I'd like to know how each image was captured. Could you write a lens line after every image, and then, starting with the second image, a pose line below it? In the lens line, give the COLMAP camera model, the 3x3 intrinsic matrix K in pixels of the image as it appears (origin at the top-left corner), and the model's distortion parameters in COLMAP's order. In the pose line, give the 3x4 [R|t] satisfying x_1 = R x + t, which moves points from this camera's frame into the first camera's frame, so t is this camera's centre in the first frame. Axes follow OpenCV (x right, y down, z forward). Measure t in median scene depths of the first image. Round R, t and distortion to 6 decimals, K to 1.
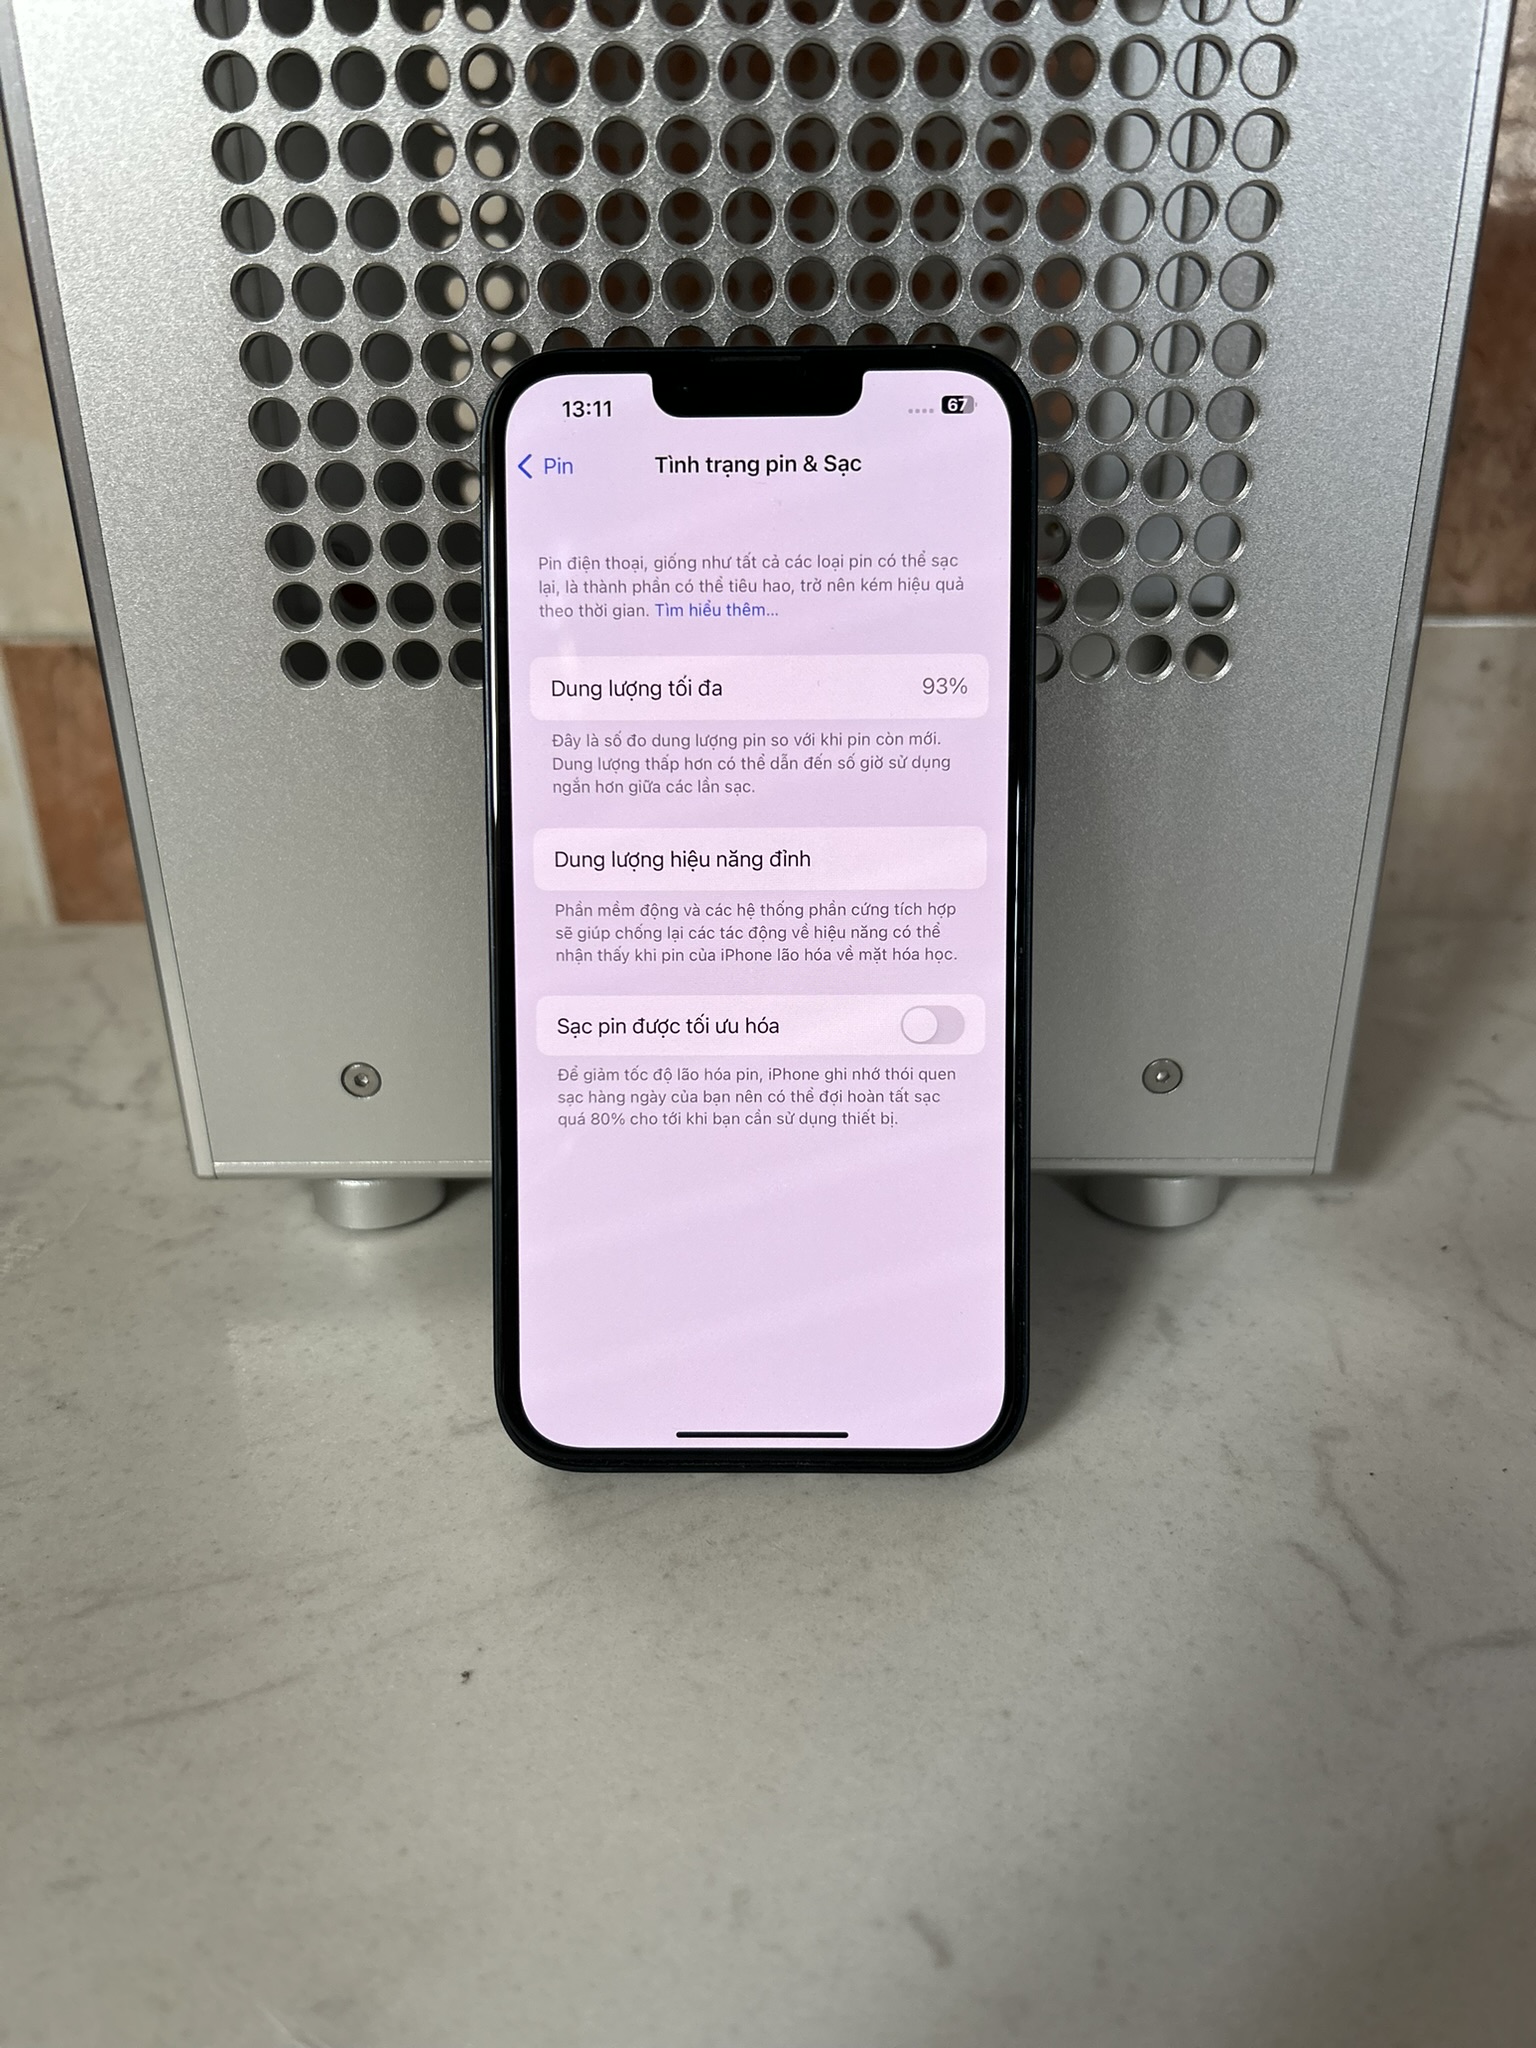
lens RADIAL K [[1619.7, 0, 768.0], [0, 1619.7, 1024.0], [0, 0, 1]] dist [-0.002944, -0.020285]
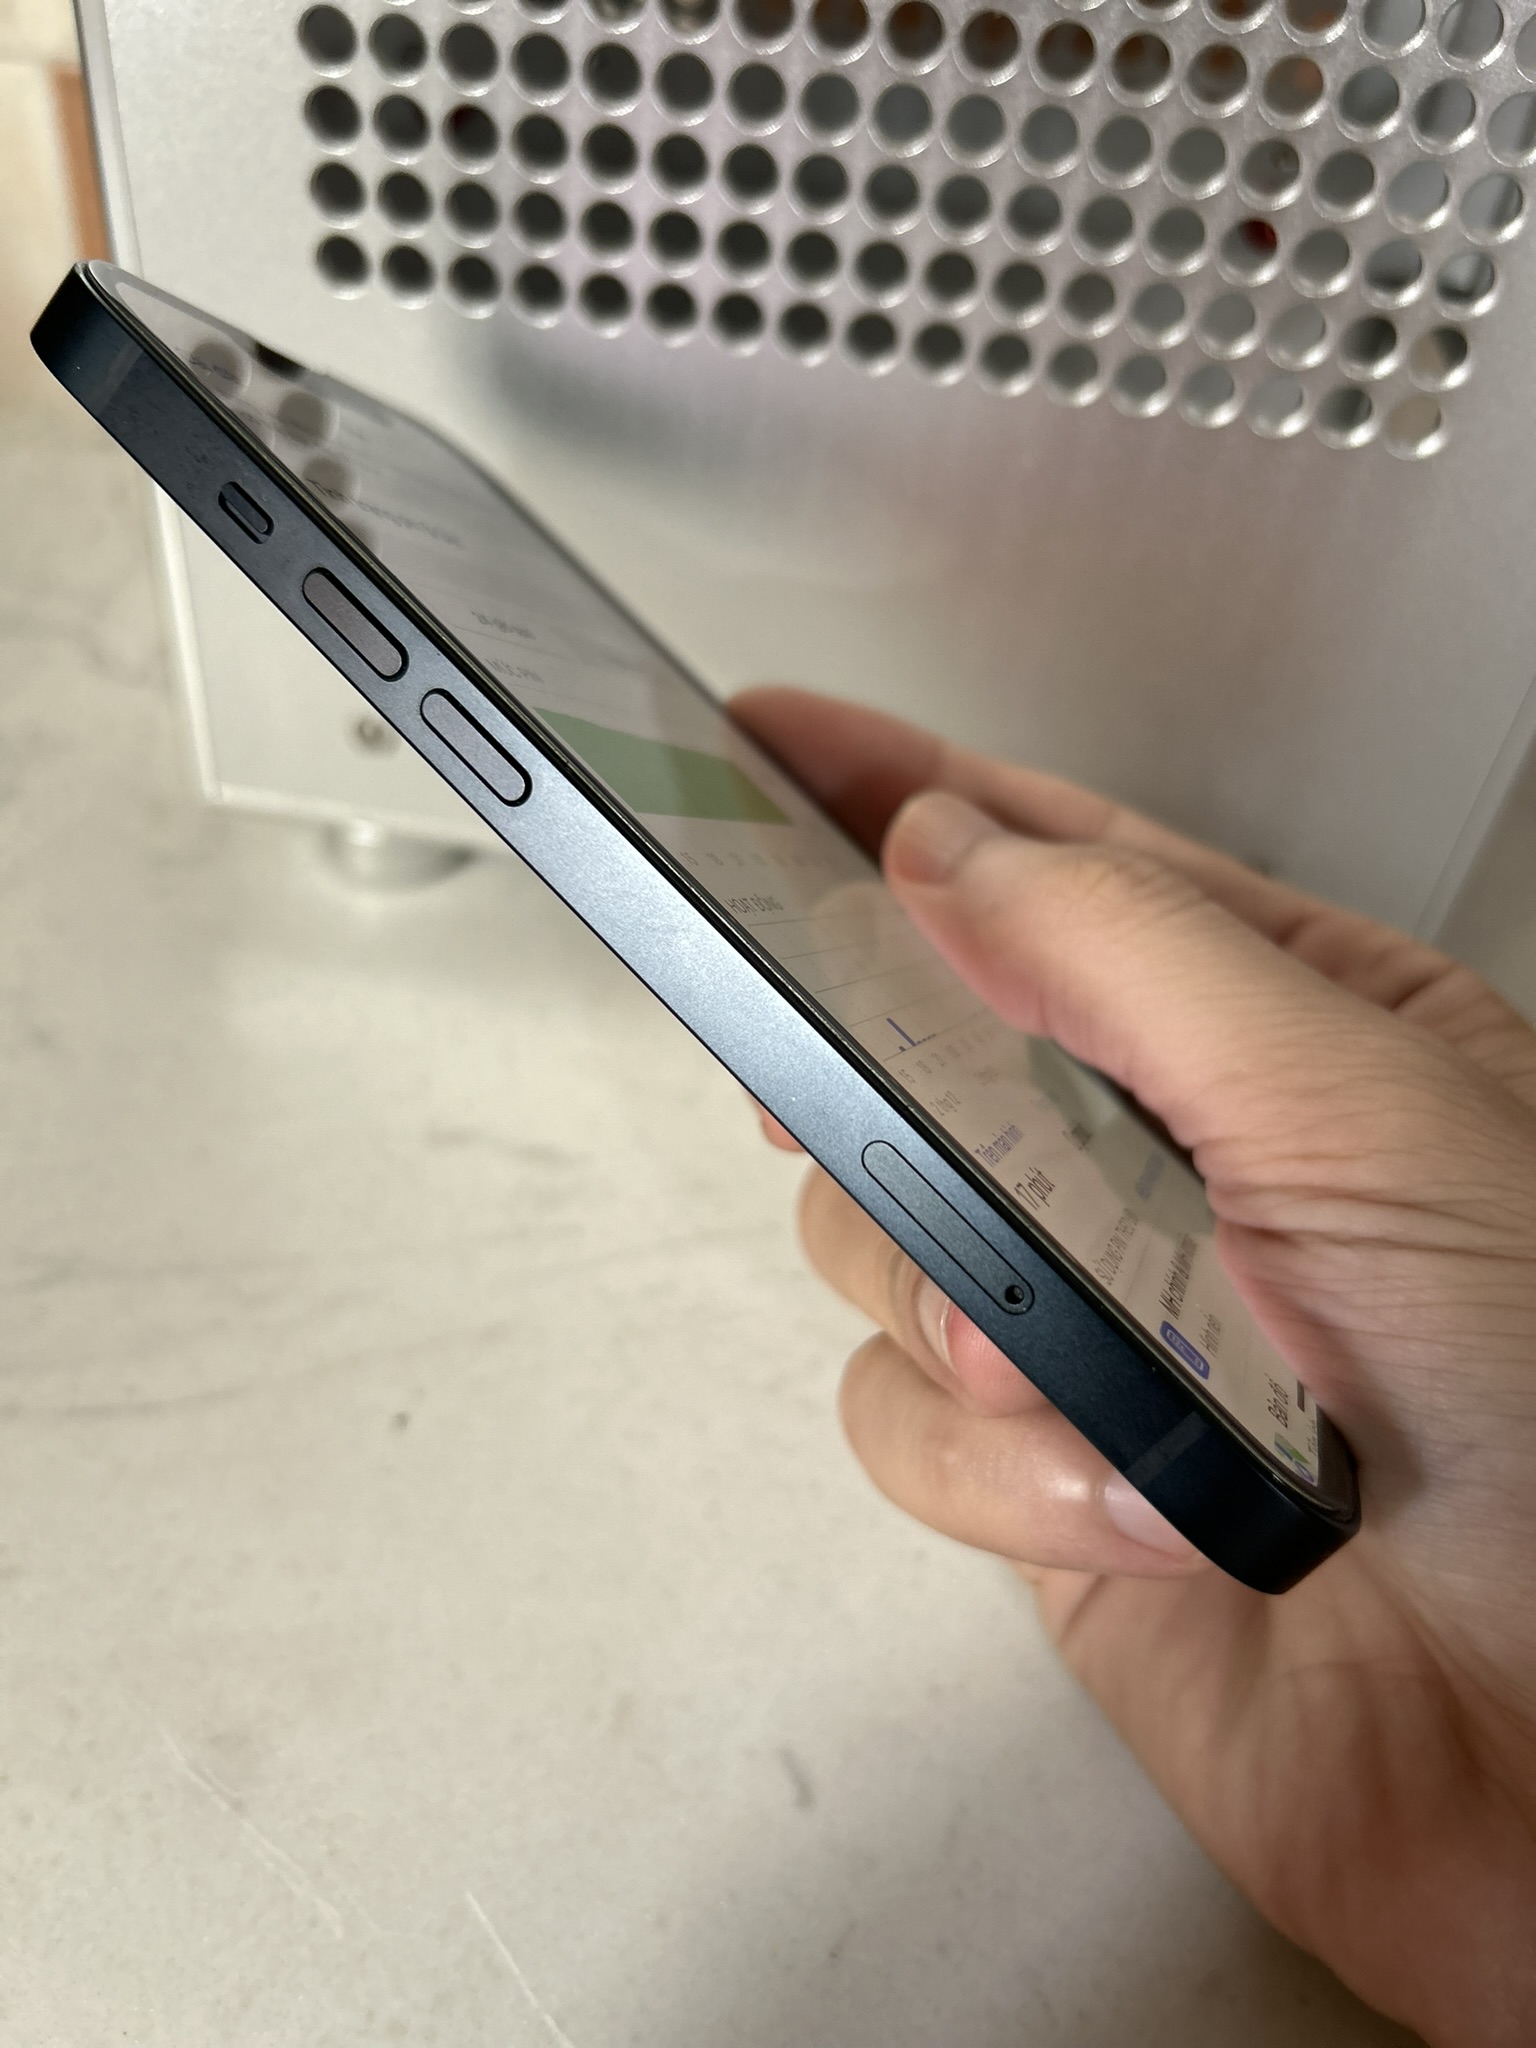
lens RADIAL K [[1647.0, 0, 768.0], [0, 1647.0, 1024.0], [0, 0, 1]] dist [-0.025138, -0.007828]
pose [[0.985537, 0.167836, -0.023407, 0.019055], [-0.152891, 0.940222, 0.304313, -0.155996], [0.073082, -0.296333, 0.952285, 0.102358]]
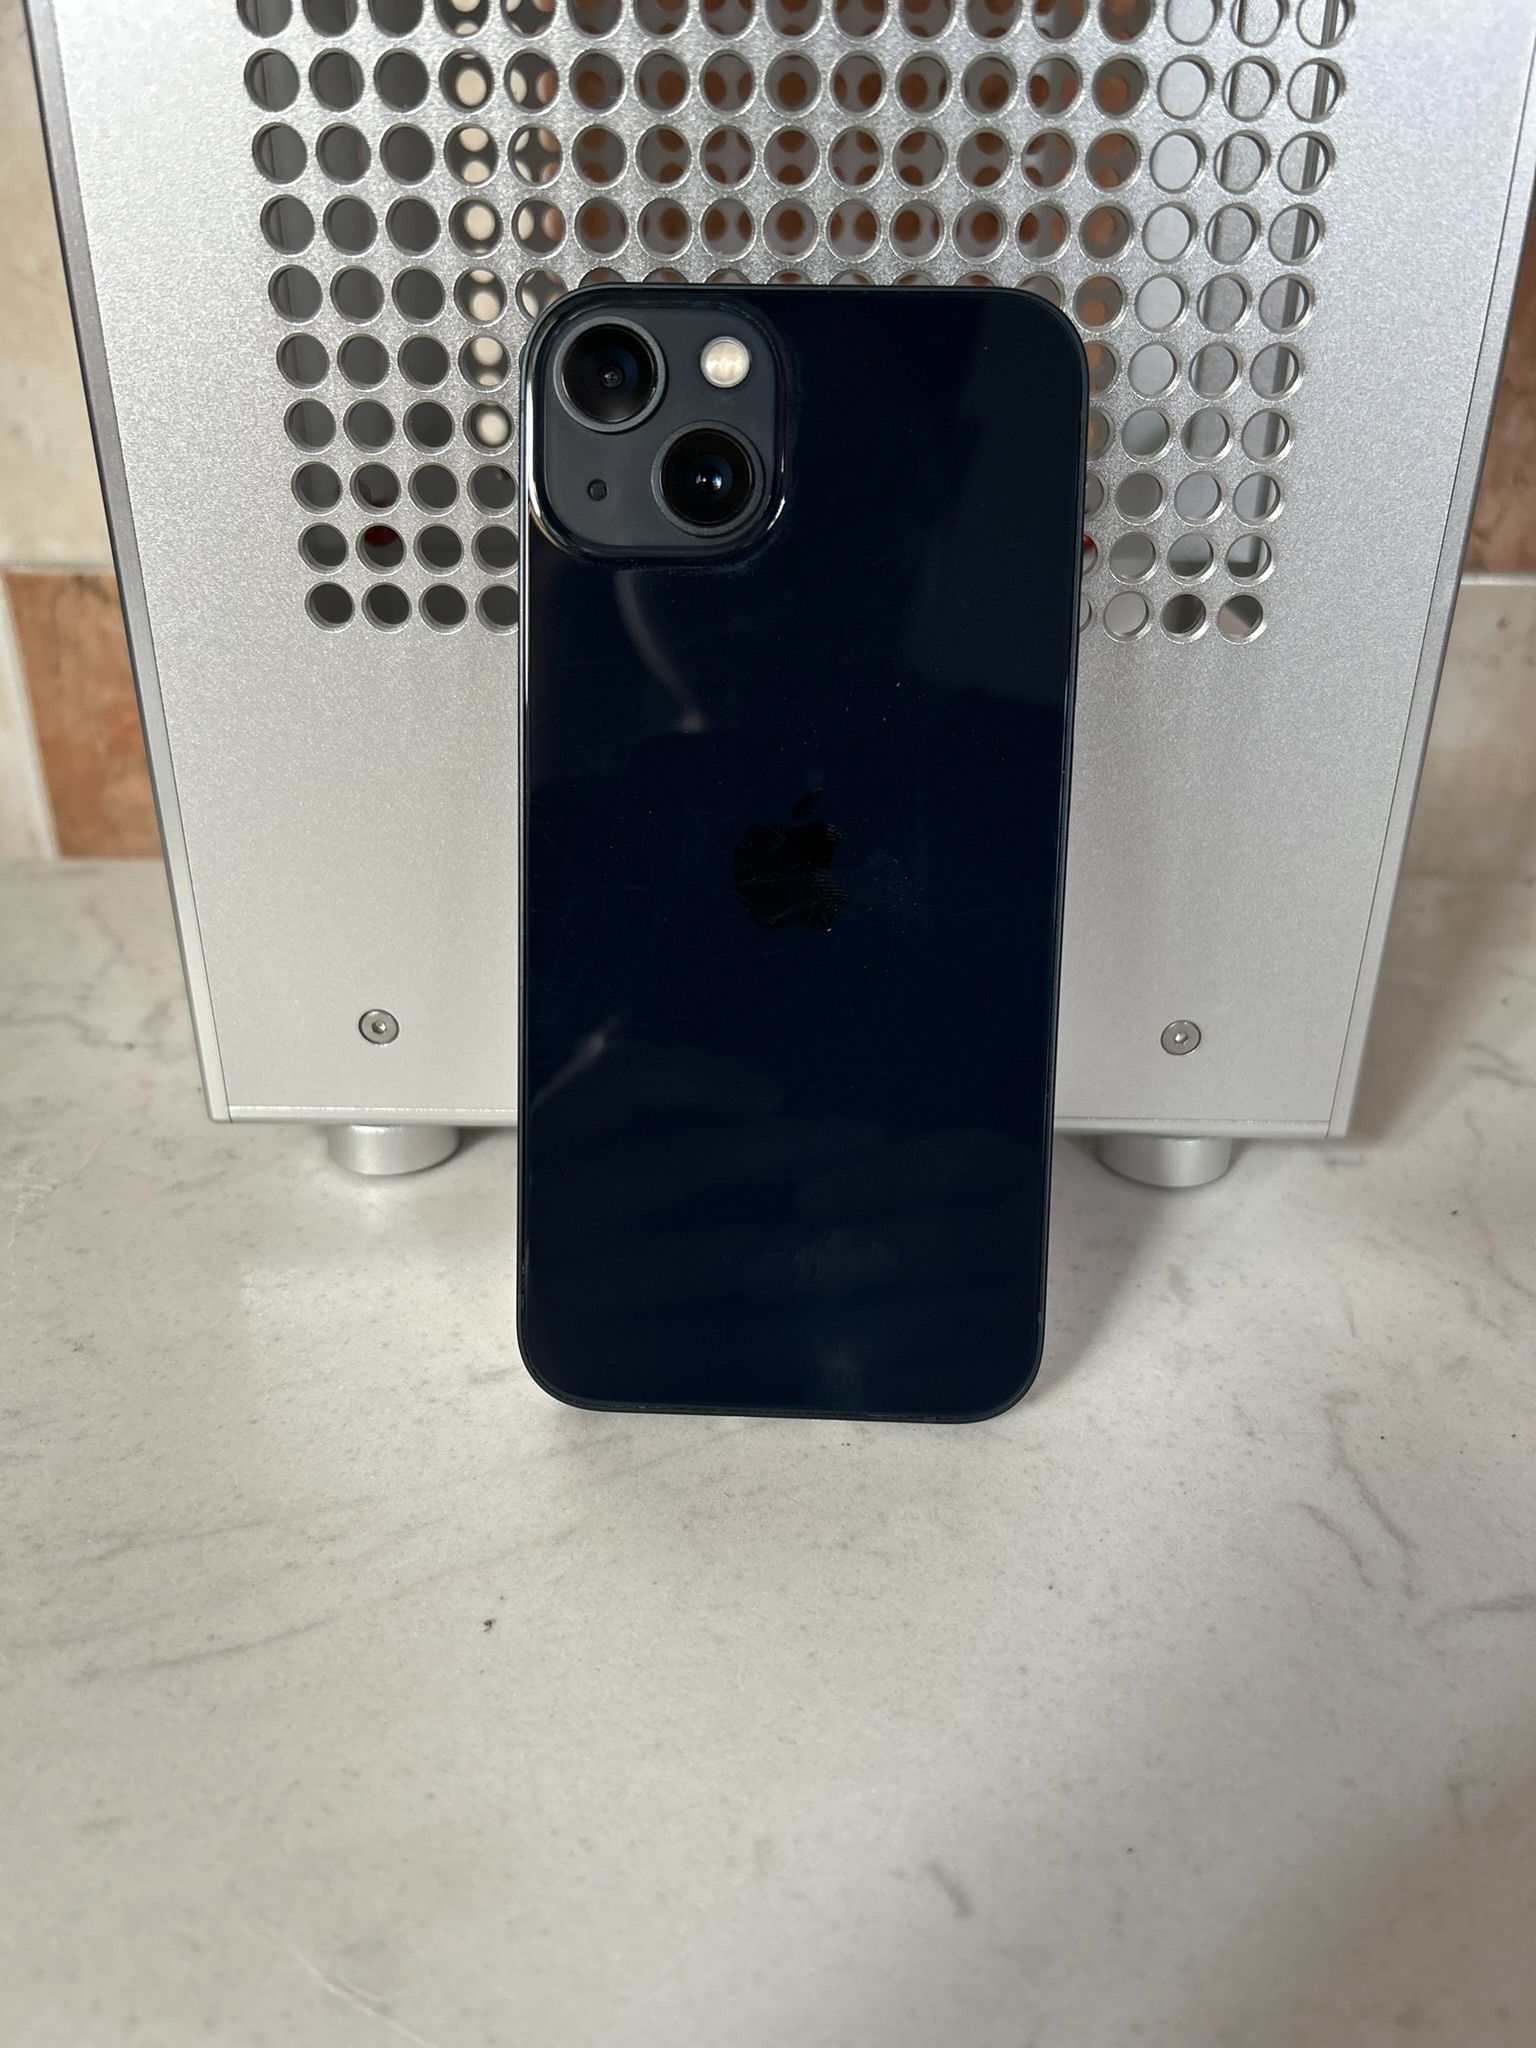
lens RADIAL K [[1619.7, 0, 768.0], [0, 1619.7, 1024.0], [0, 0, 1]] dist [-0.002944, -0.020285]
pose [[0.999803, 0.018241, 0.007811, -0.024054], [-0.018521, 0.999133, 0.037290, -0.010881], [-0.007124, -0.037427, 0.999274, 0.002873]]
